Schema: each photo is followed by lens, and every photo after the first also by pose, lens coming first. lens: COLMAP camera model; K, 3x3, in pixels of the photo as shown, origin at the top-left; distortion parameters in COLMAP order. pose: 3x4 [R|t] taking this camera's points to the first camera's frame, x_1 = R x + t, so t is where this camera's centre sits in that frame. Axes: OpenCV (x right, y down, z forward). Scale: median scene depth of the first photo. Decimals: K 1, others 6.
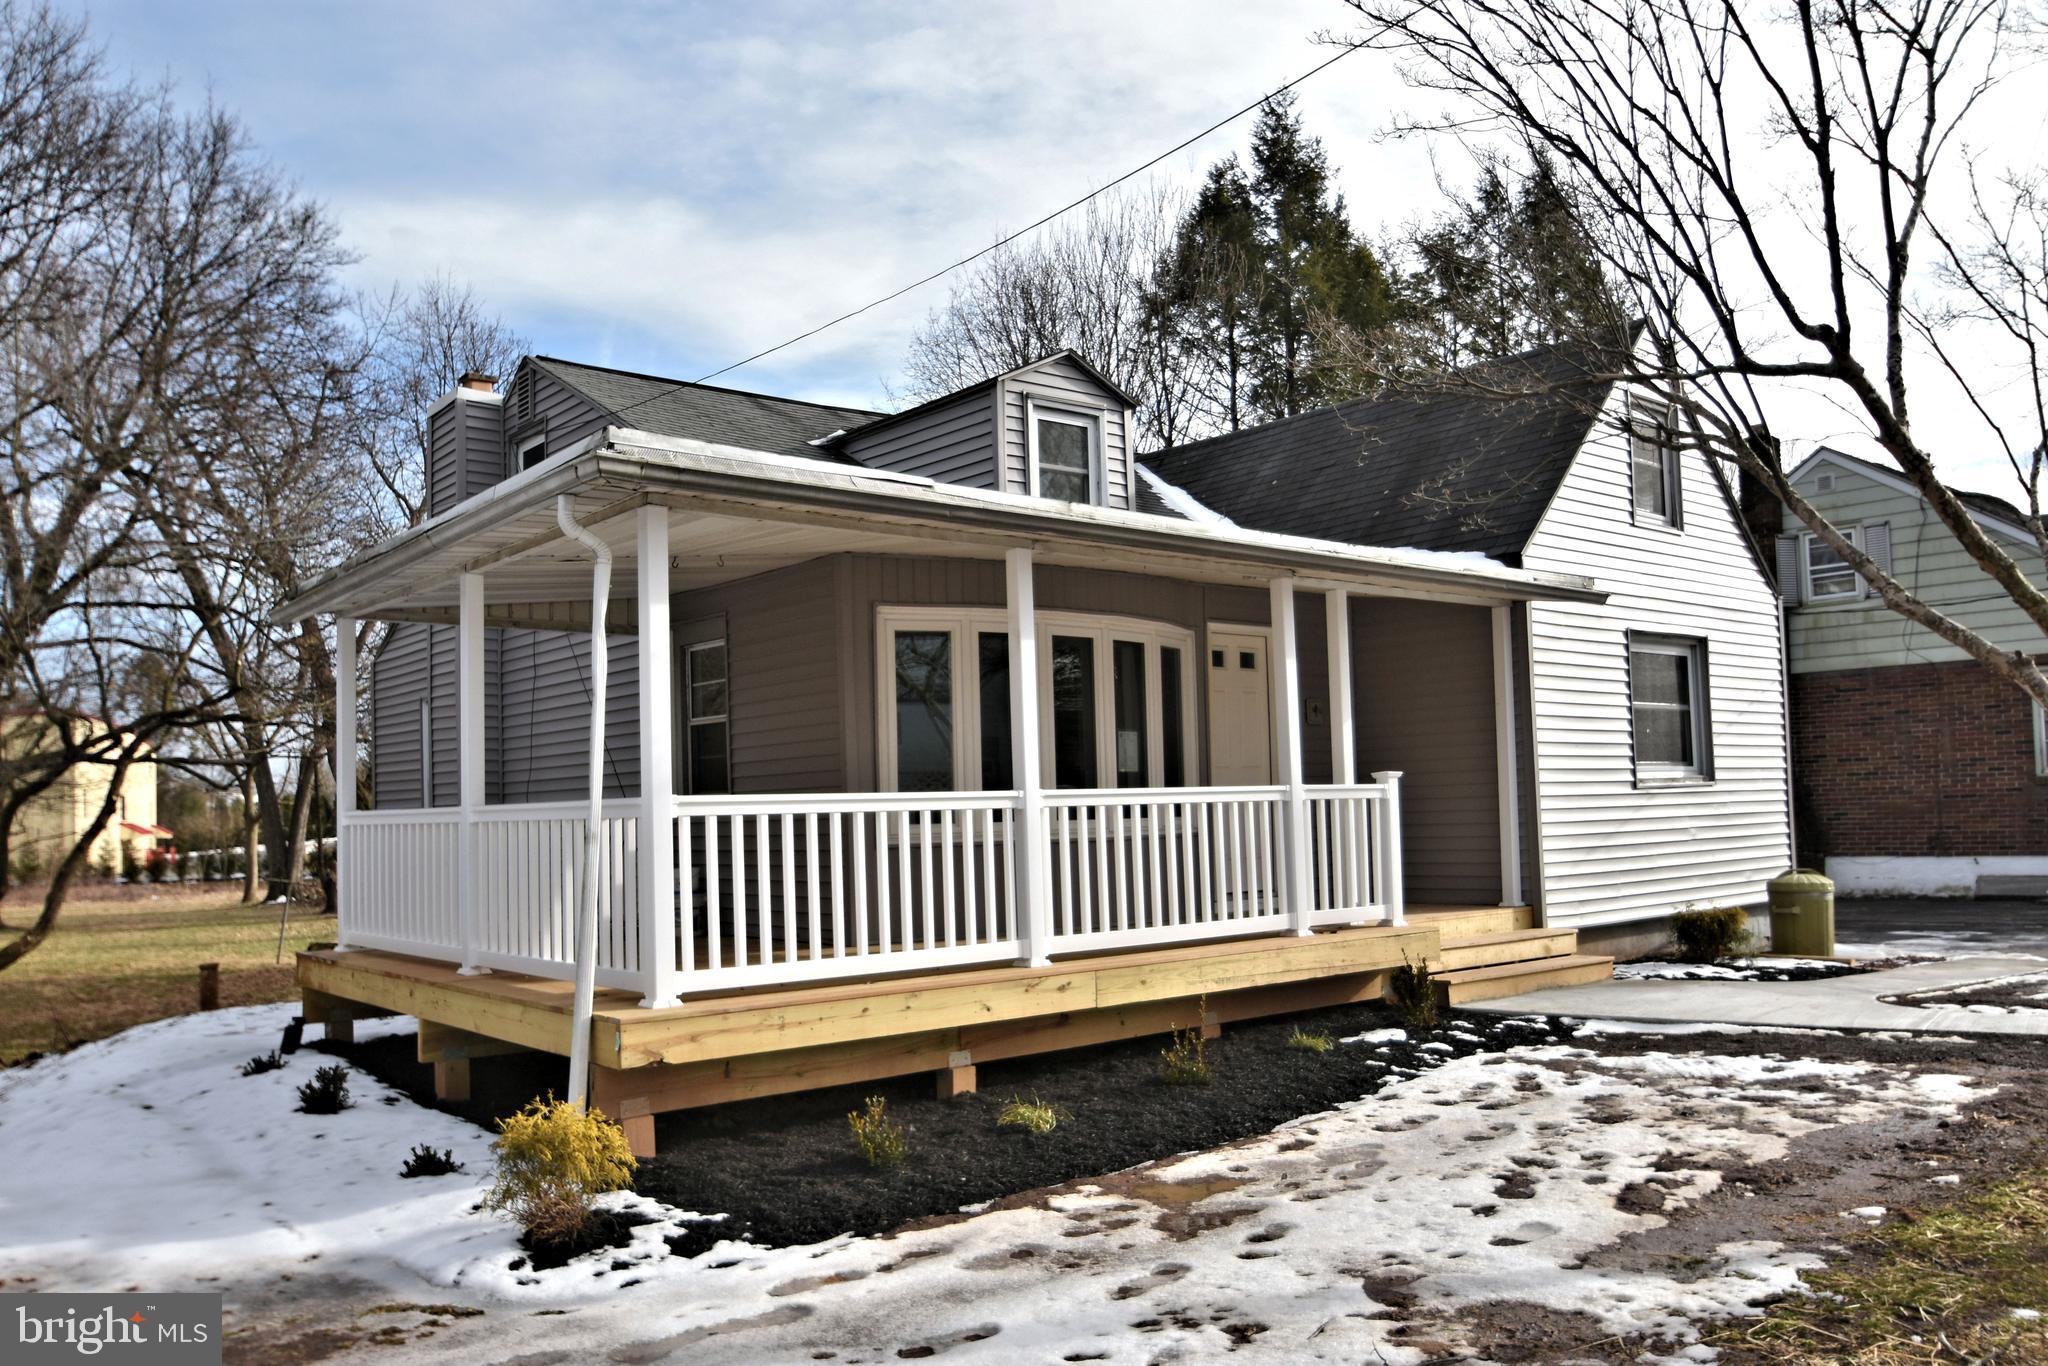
lens RADIAL K [[1552.7, 0, 1024.0], [0, 1552.7, 683.0], [0, 0, 1]] dist [-0.004919, -0.001305]
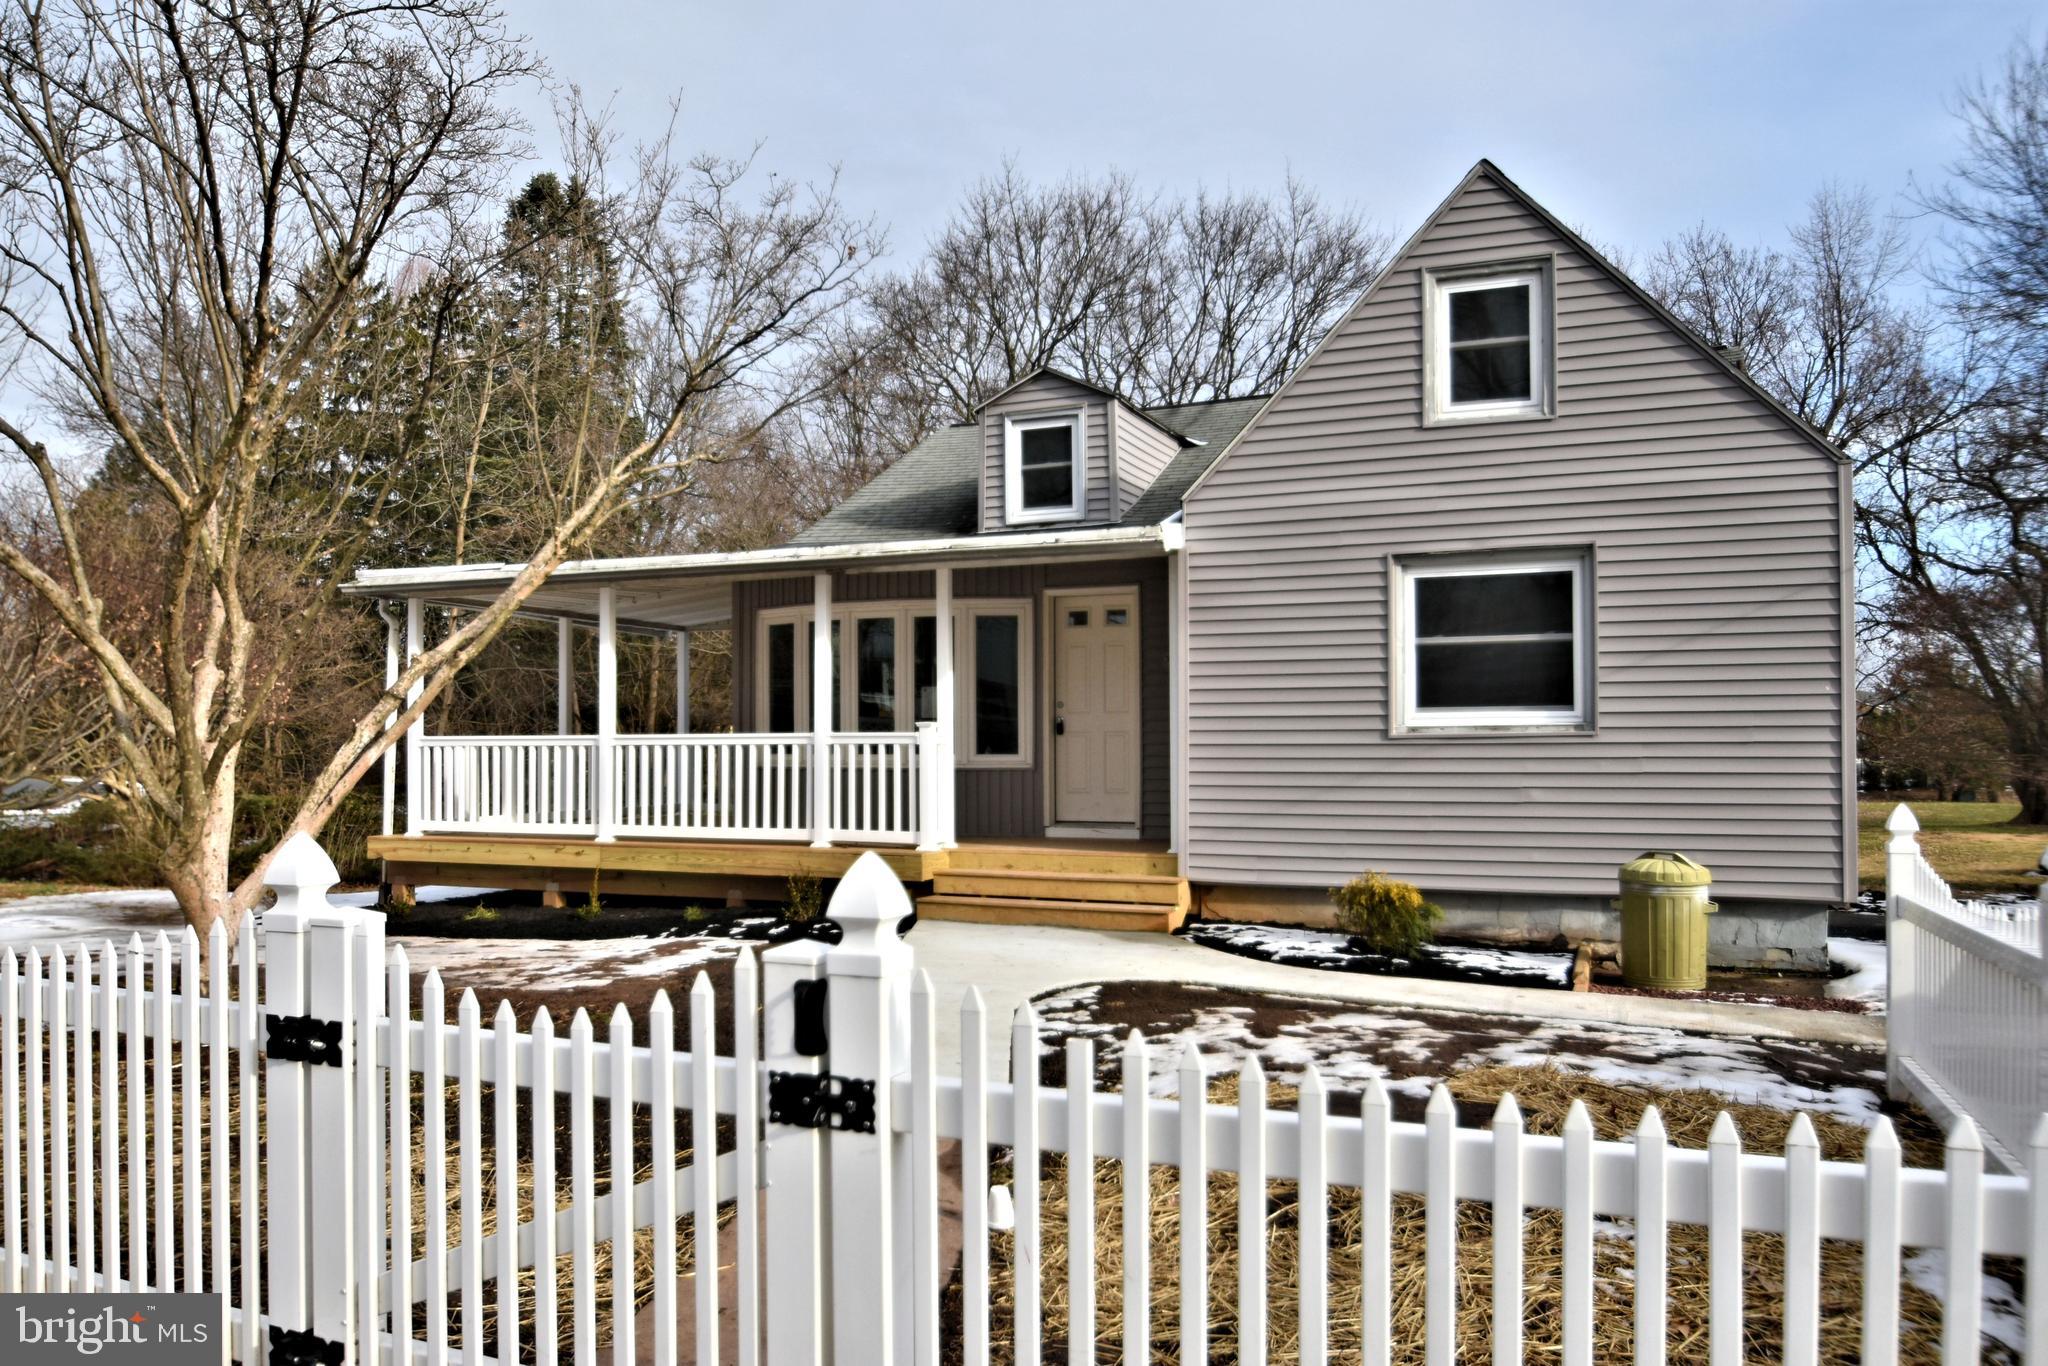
lens RADIAL K [[1476.3, 0, 1024.0], [0, 1476.3, 683.0], [0, 0, 1]] dist [-0.001693, -0.000380]
pose [[0.455771, -0.011602, -0.890022, 1.266577], [0.064550, 0.997713, 0.020050, 0.008774], [0.887753, -0.066589, 0.455477, 0.542025]]
